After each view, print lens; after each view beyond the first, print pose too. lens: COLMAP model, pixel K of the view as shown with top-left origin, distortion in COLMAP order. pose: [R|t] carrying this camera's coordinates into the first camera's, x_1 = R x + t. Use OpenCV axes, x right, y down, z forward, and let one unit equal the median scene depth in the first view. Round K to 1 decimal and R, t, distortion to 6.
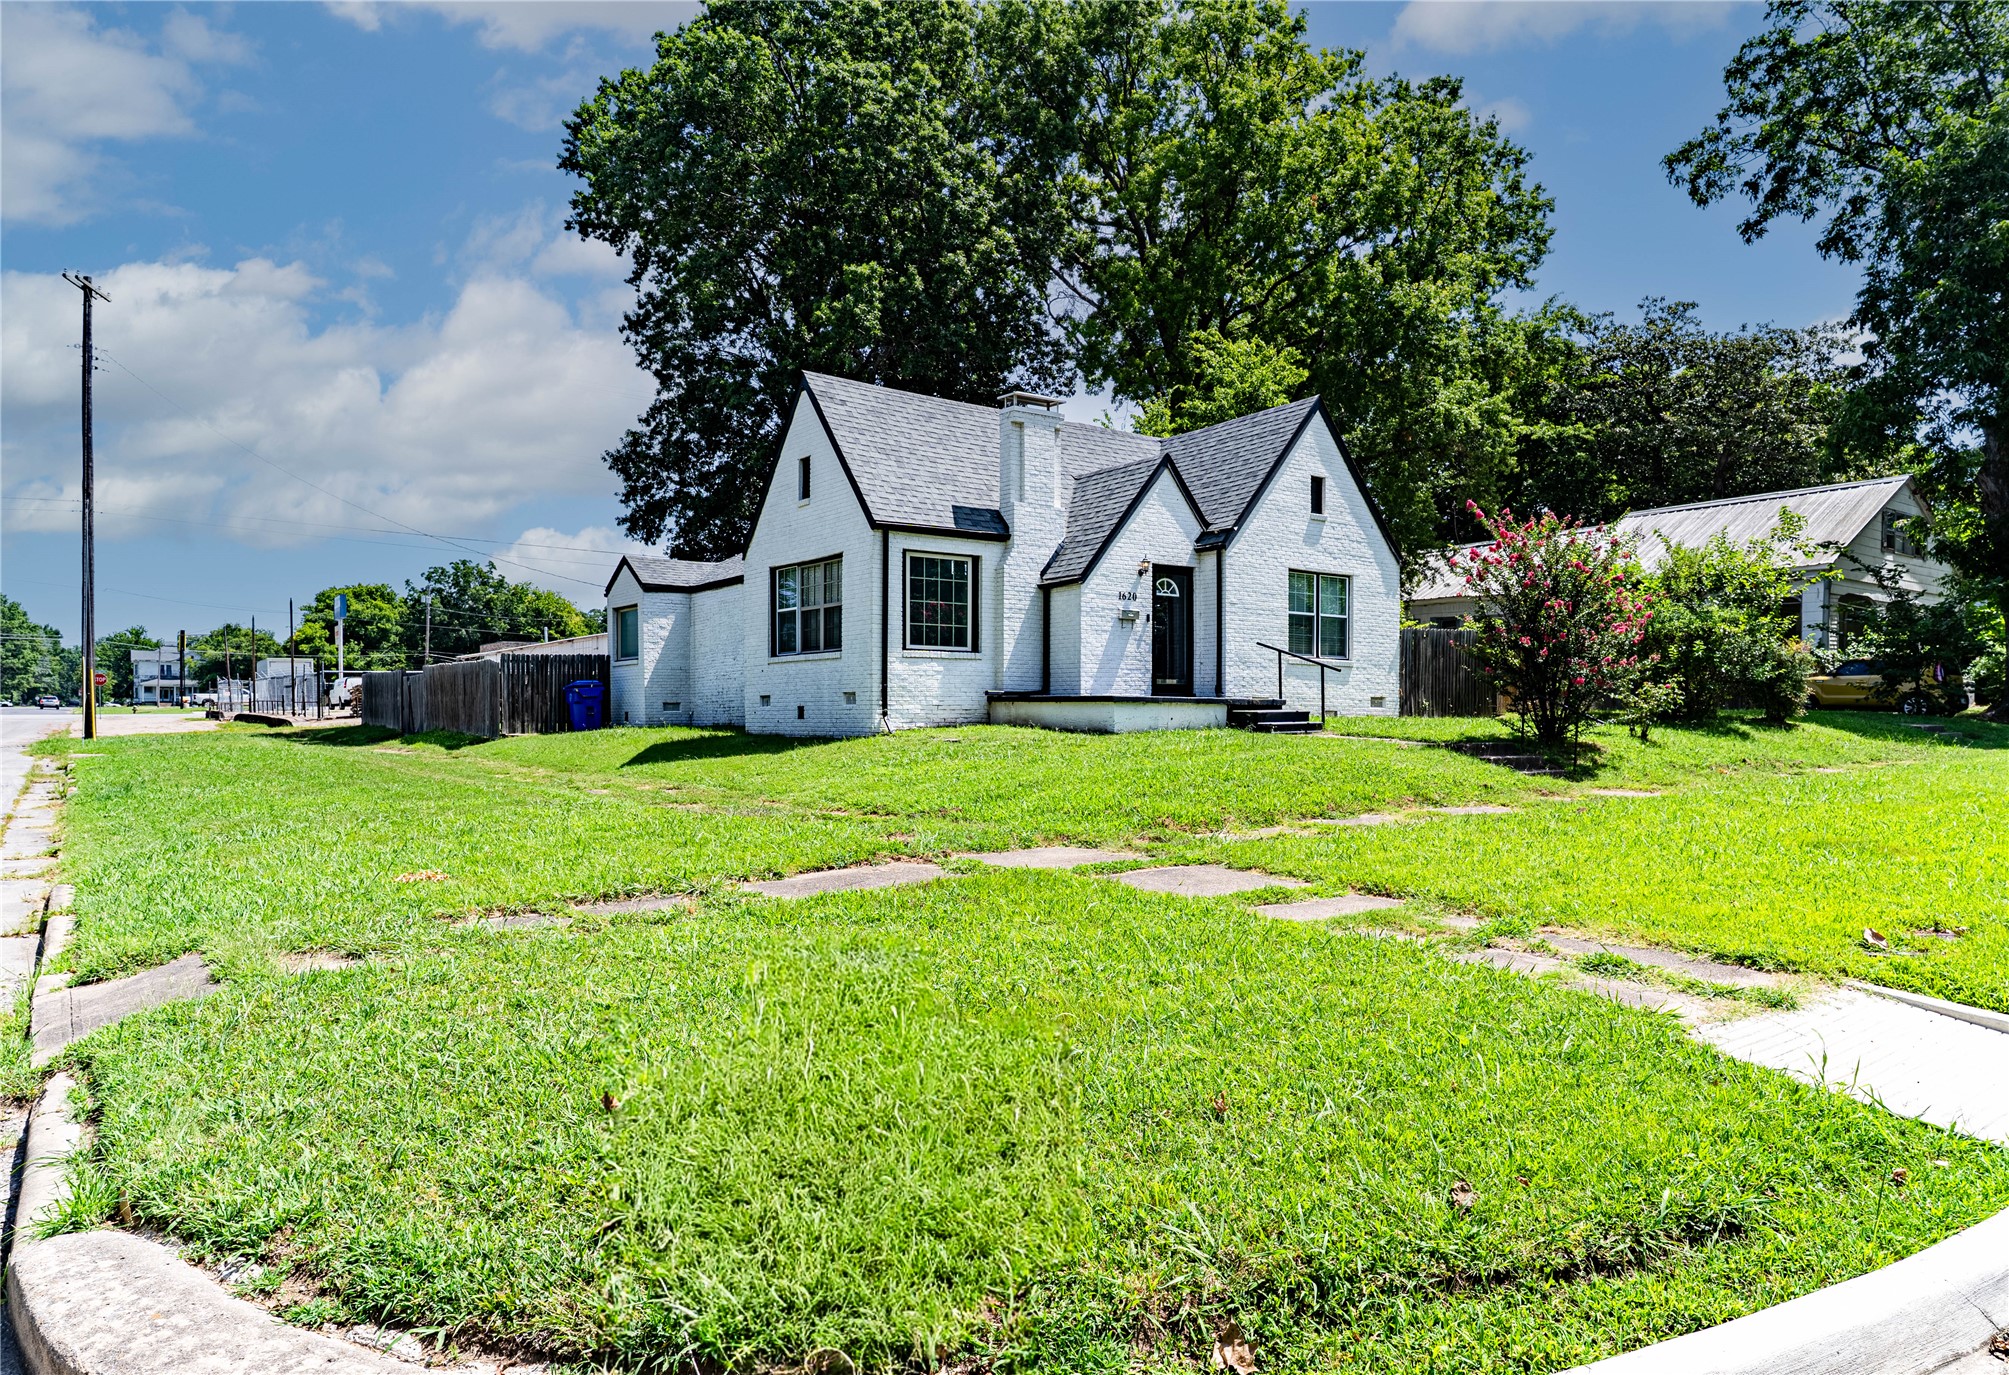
lens RADIAL K [[1197.4, 0, 1070.5], [0, 1197.4, 719.4], [0, 0, 1]] dist [0.020800, -0.001654]
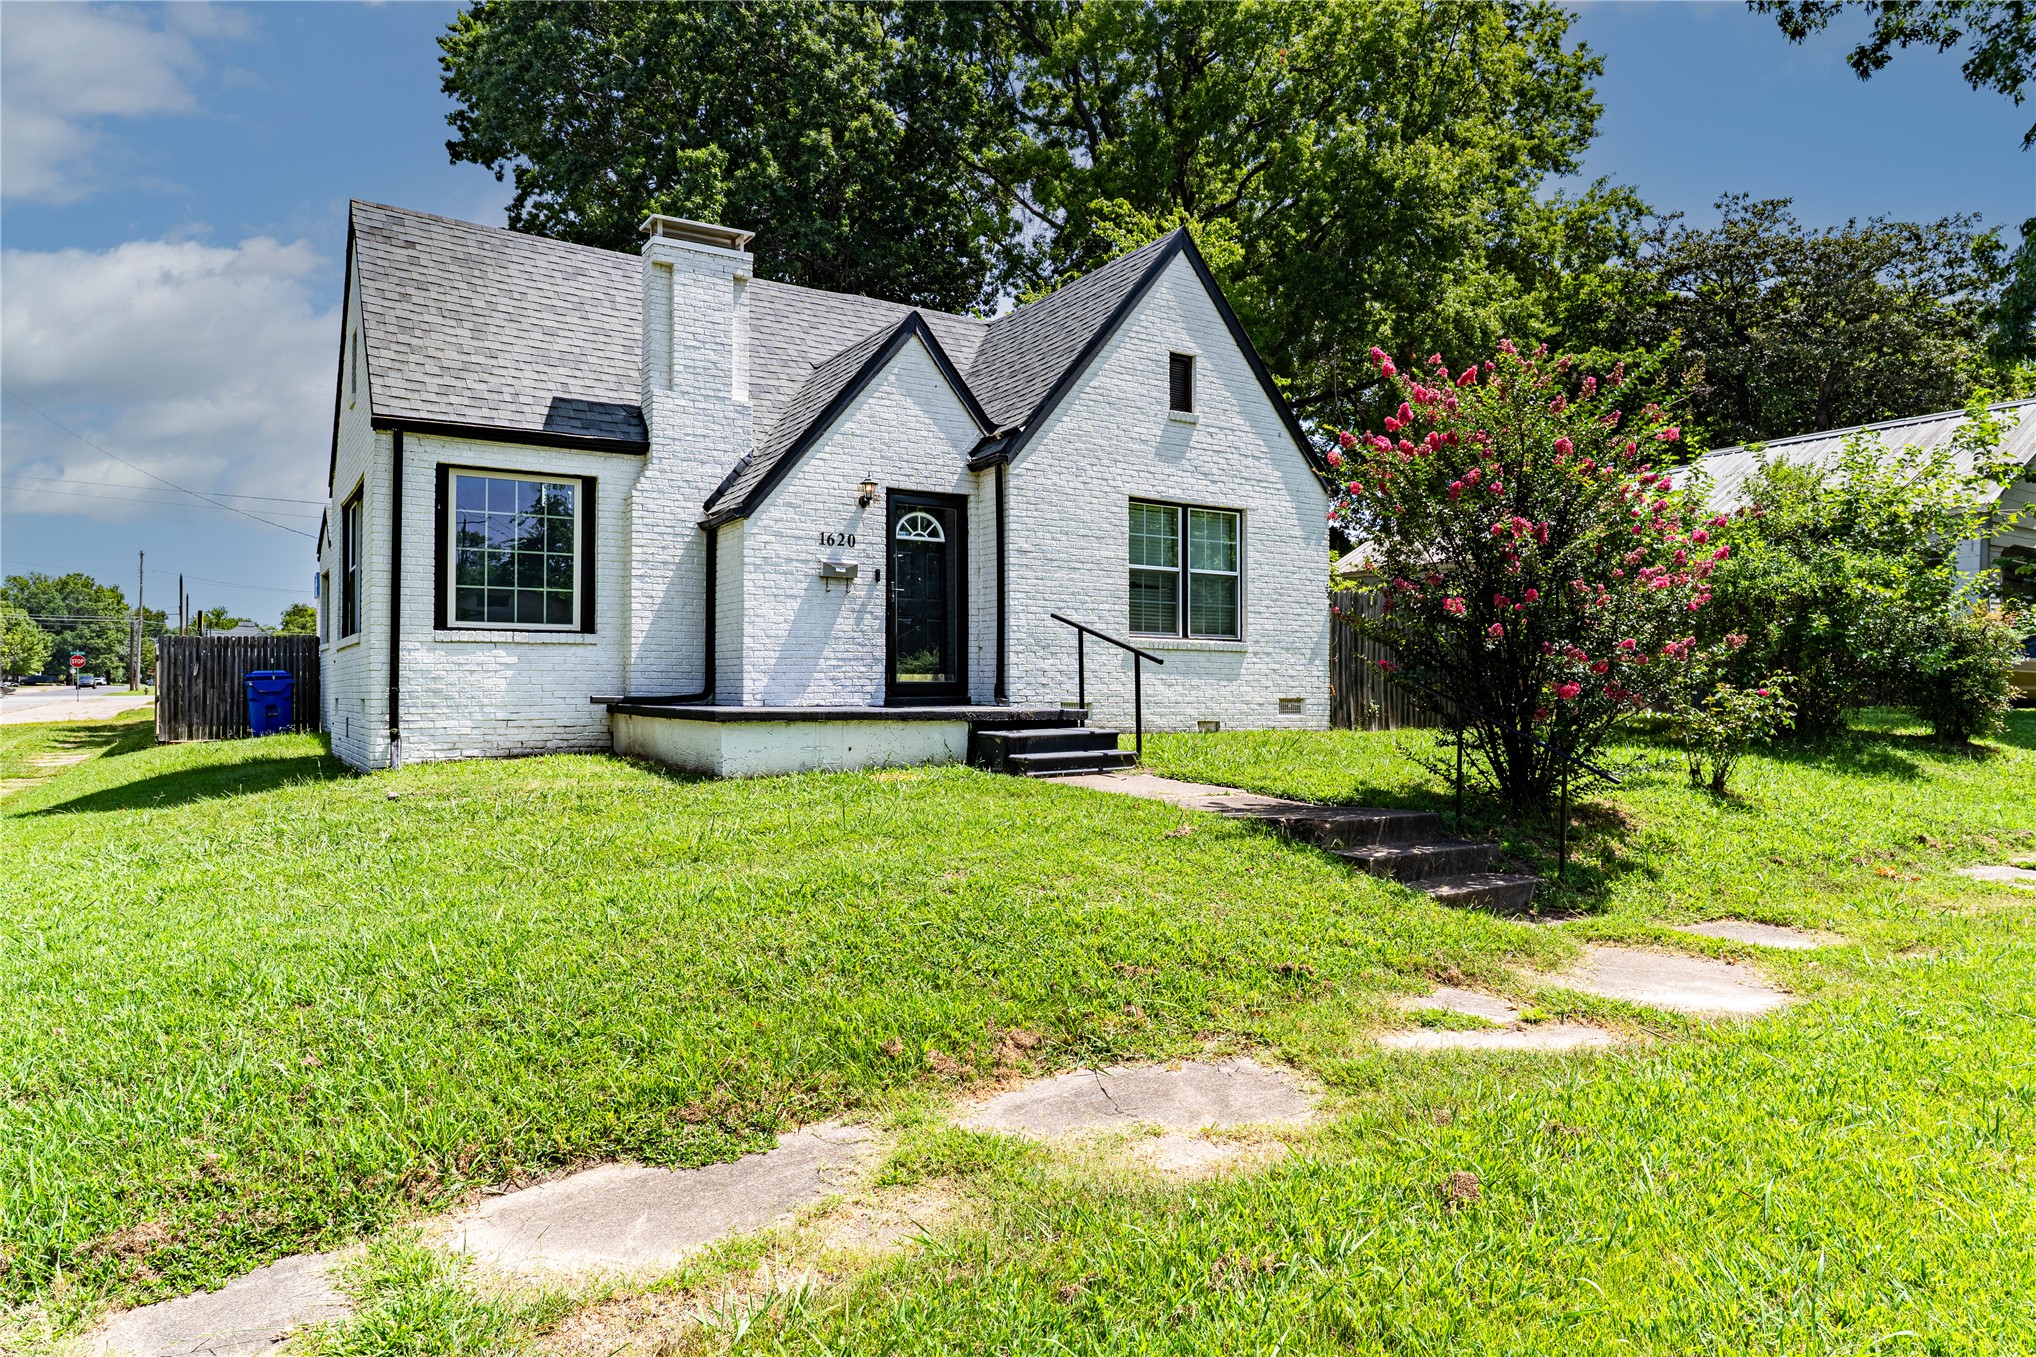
lens RADIAL K [[1213.3, 0, 1018.1], [0, 1213.3, 670.0], [0, 0, 1]] dist [-0.000430, 0.001252]
pose [[0.996105, -0.002122, -0.088145, 0.177471], [0.000244, 0.999773, -0.021314, -0.021241], [0.088170, 0.021209, 0.995880, 0.359680]]
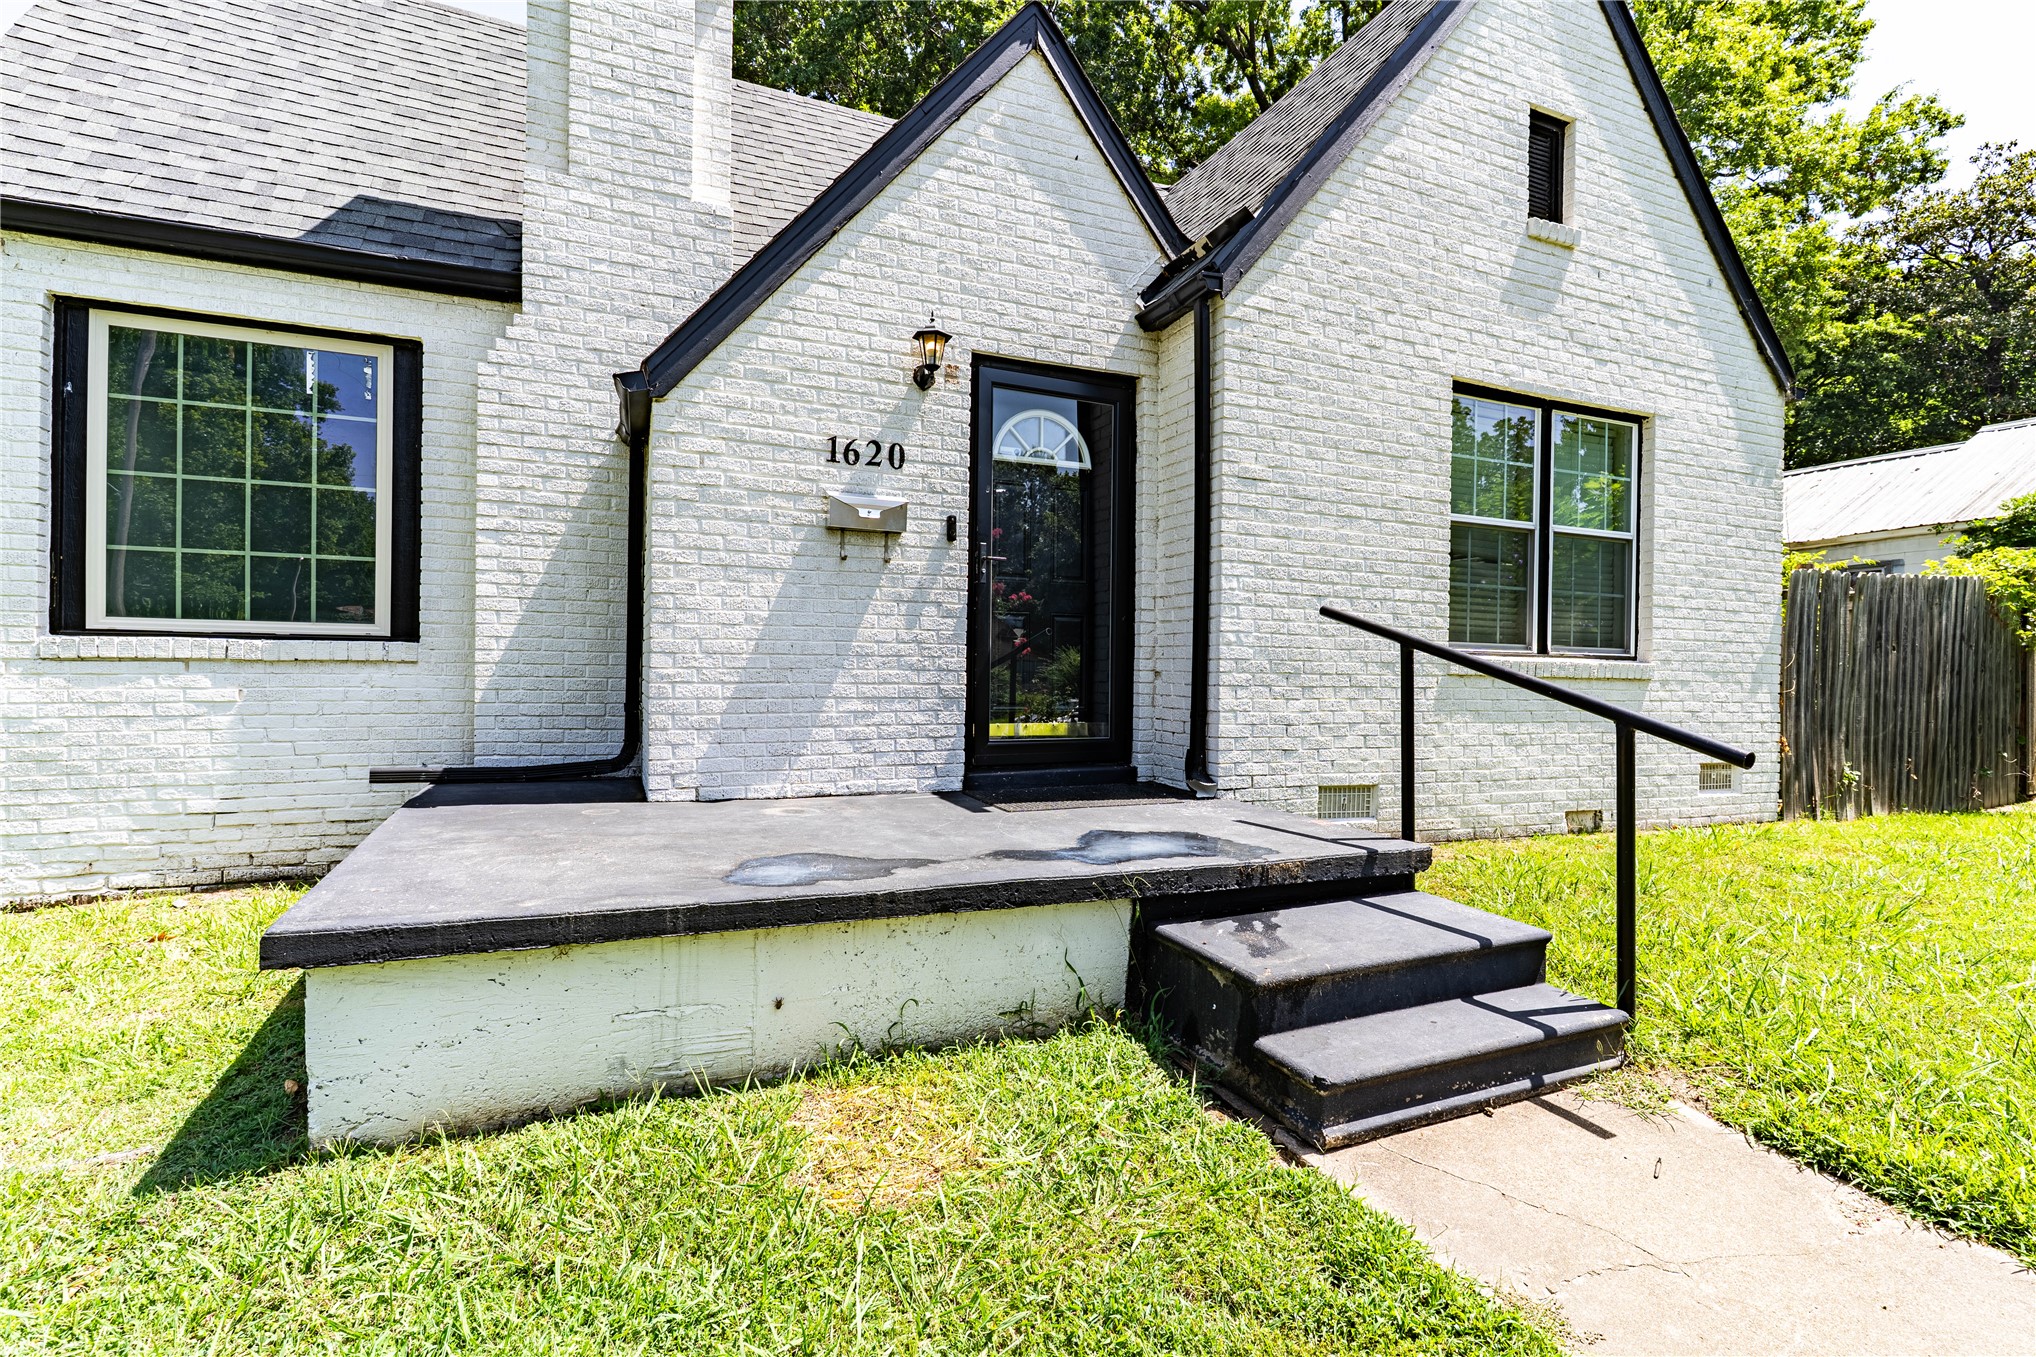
lens RADIAL K [[967.9, 0, 1020.1], [0, 967.9, 673.5], [0, 0, 1]] dist [0.003833, 0.000297]
pose [[0.970200, 0.014404, -0.241878, 0.131478], [-0.014604, 0.999893, 0.000969, -0.044815], [0.241866, 0.002592, 0.970306, 0.710140]]
